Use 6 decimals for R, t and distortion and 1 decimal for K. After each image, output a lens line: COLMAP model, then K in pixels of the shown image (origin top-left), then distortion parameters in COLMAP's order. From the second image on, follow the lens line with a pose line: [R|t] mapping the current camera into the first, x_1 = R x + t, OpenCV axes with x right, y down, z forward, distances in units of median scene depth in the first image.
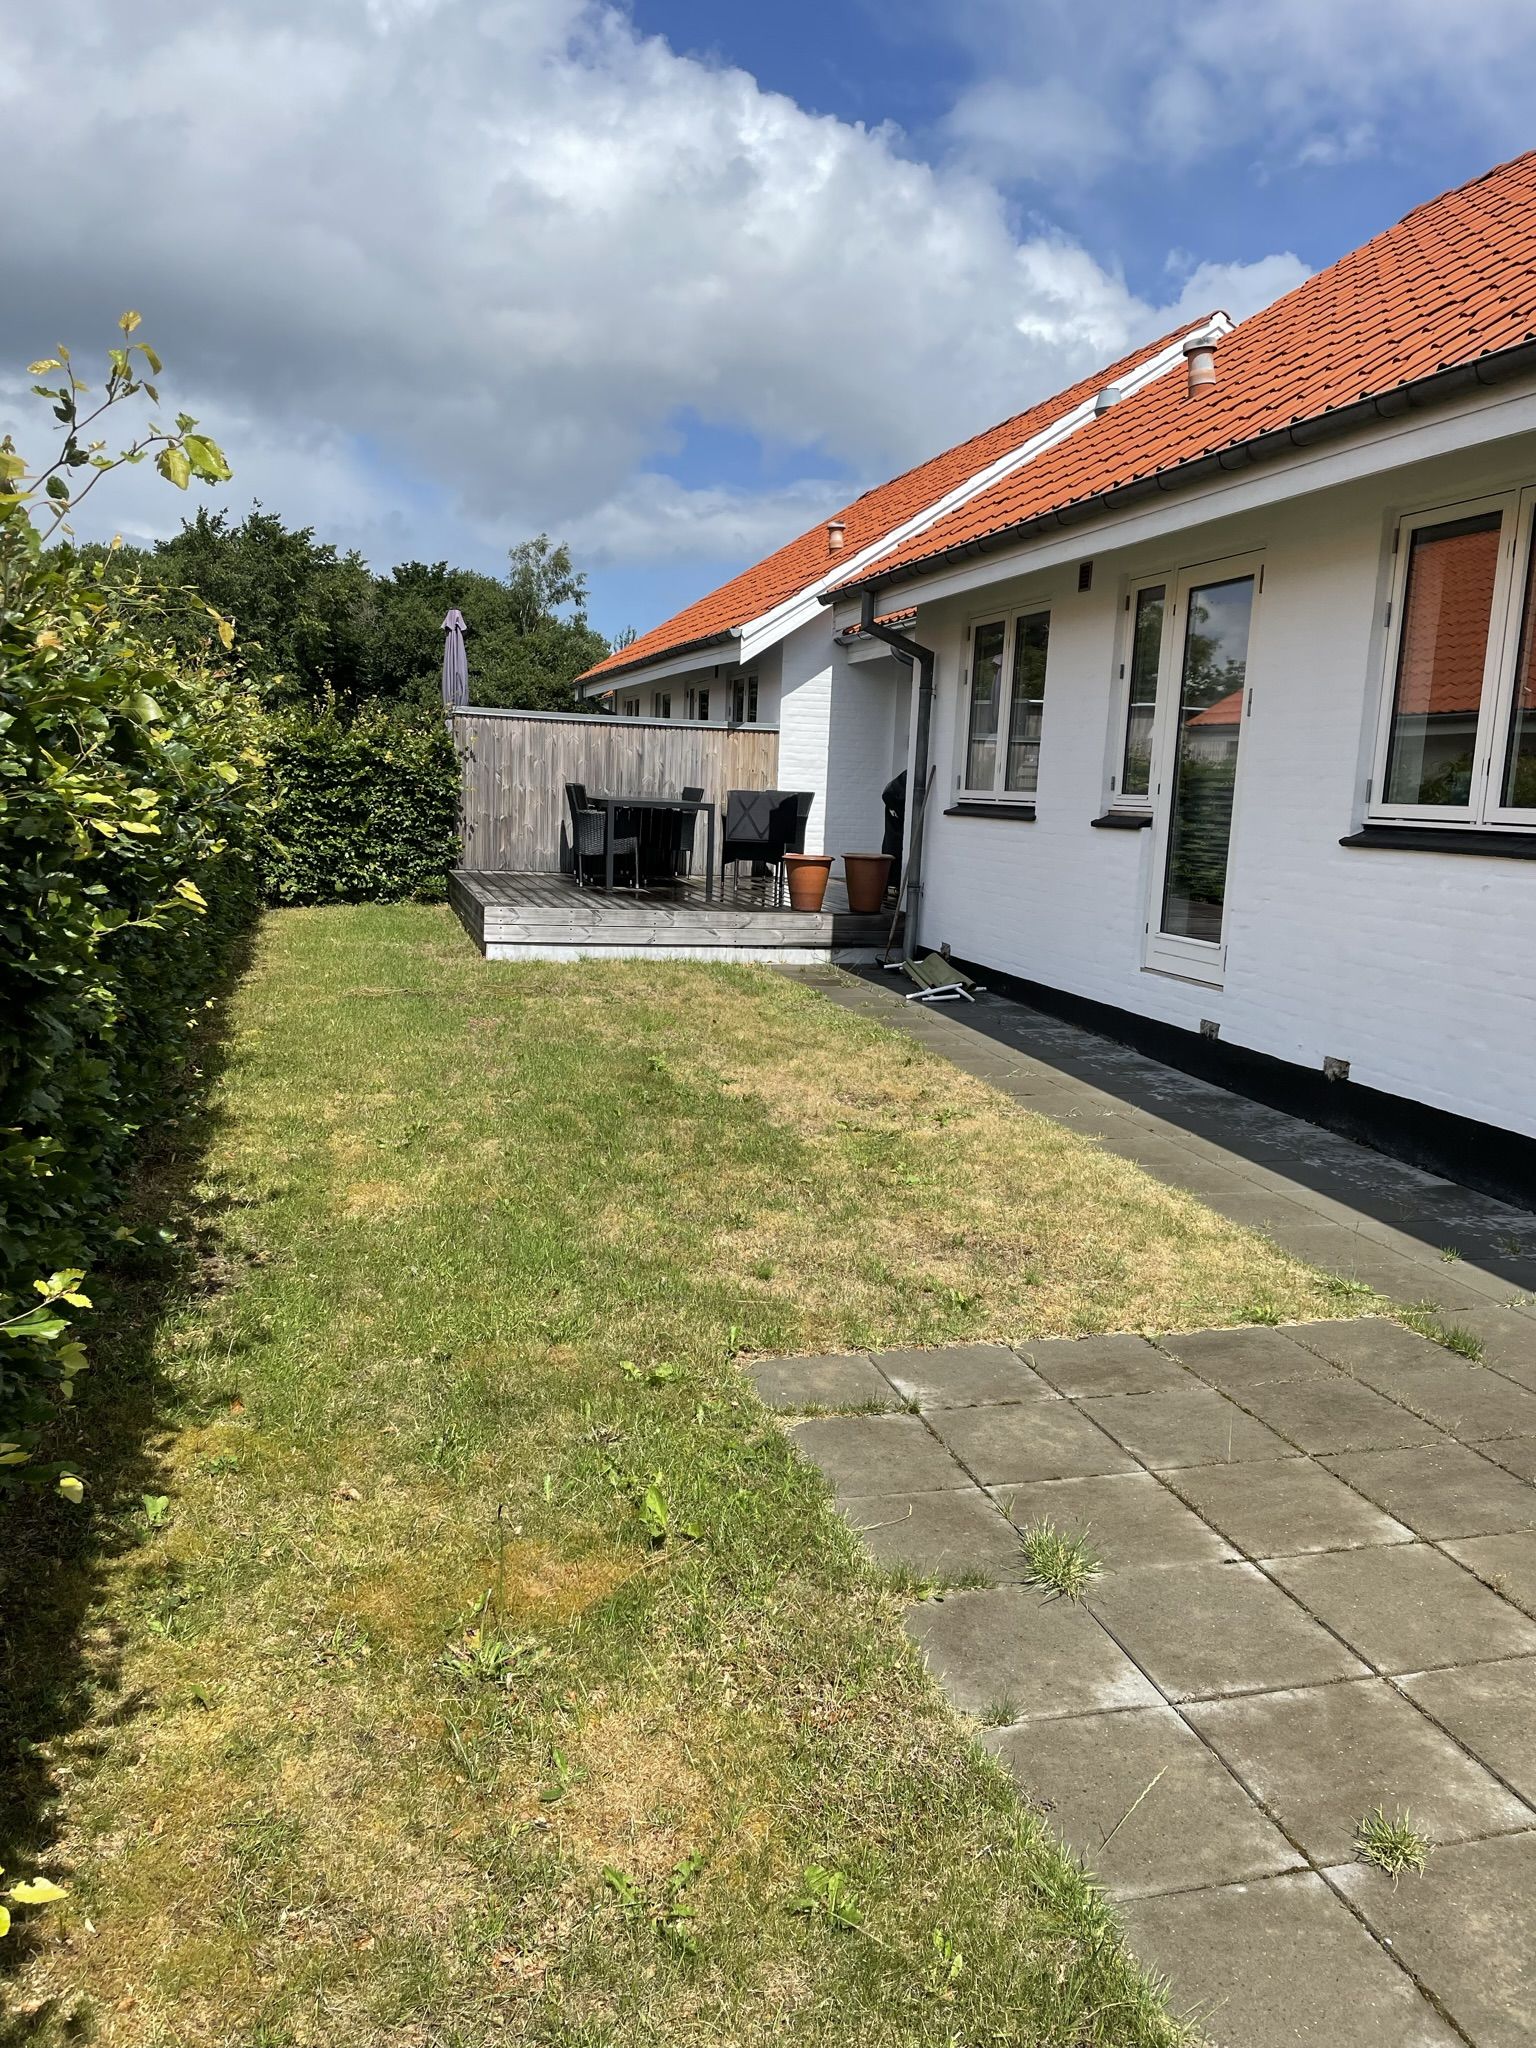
lens RADIAL K [[1531.5, 0, 764.8], [0, 1531.5, 1027.8], [0, 0, 1]] dist [-0.033952, -0.003123]
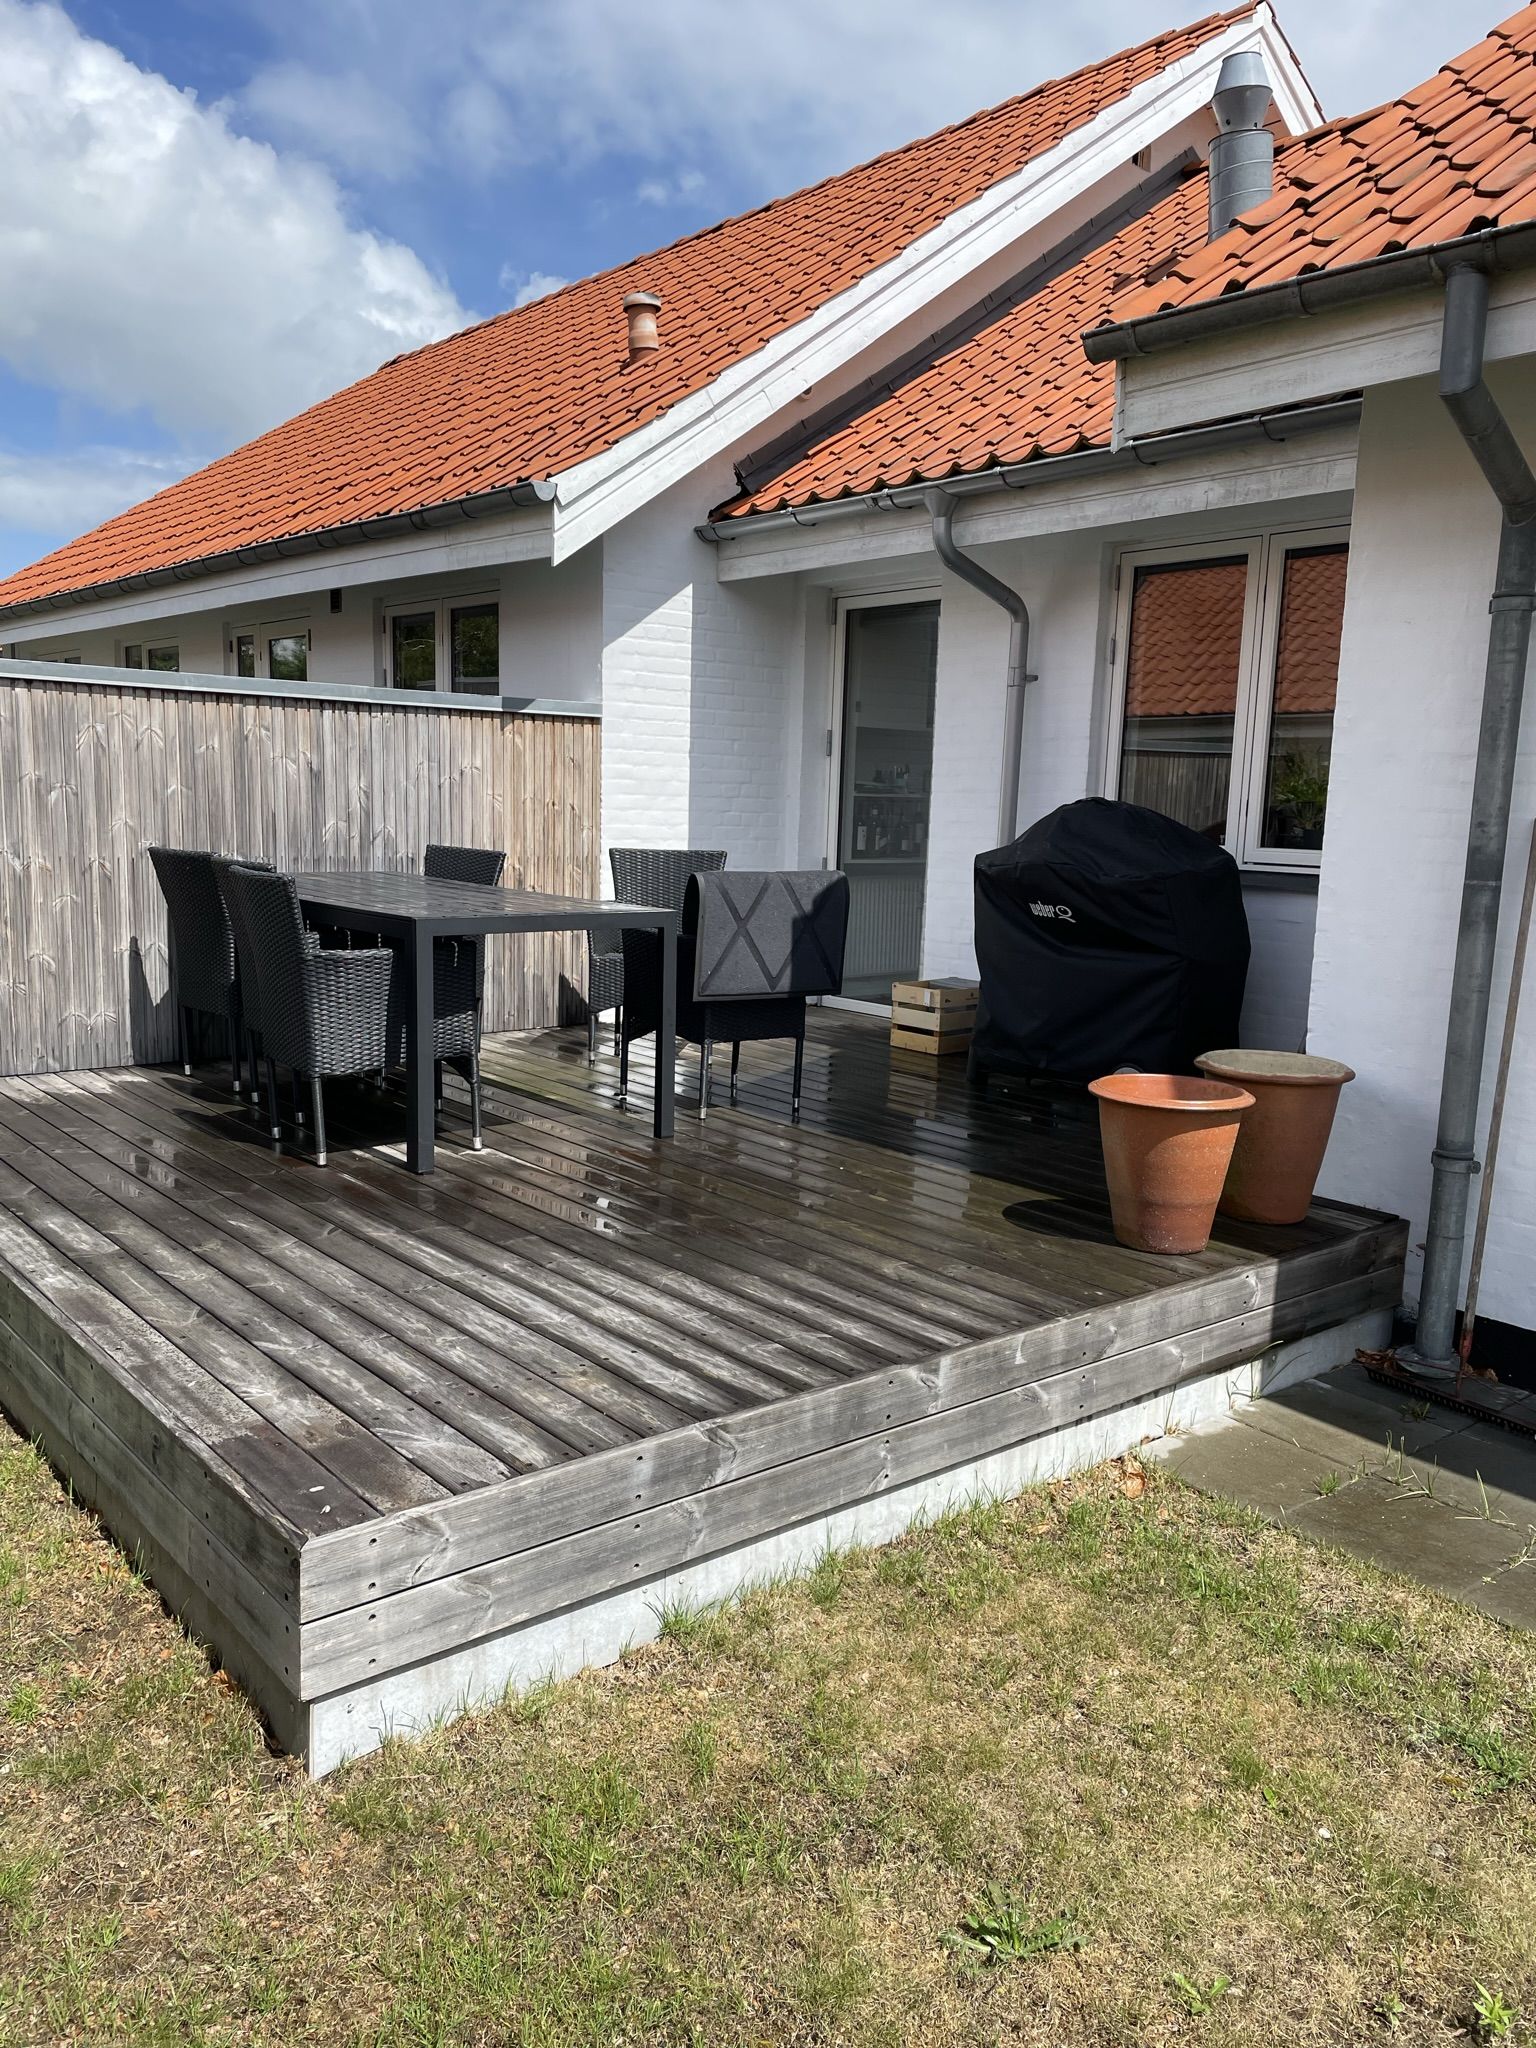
lens RADIAL K [[1509.5, 0, 768.0], [0, 1509.5, 1024.0], [0, 0, 1]] dist [-0.049854, -0.004638]
pose [[0.906404, -0.074716, 0.415753, -0.144196], [0.075244, 0.997050, 0.015139, -0.105763], [-0.415657, 0.017561, 0.909352, 0.571671]]
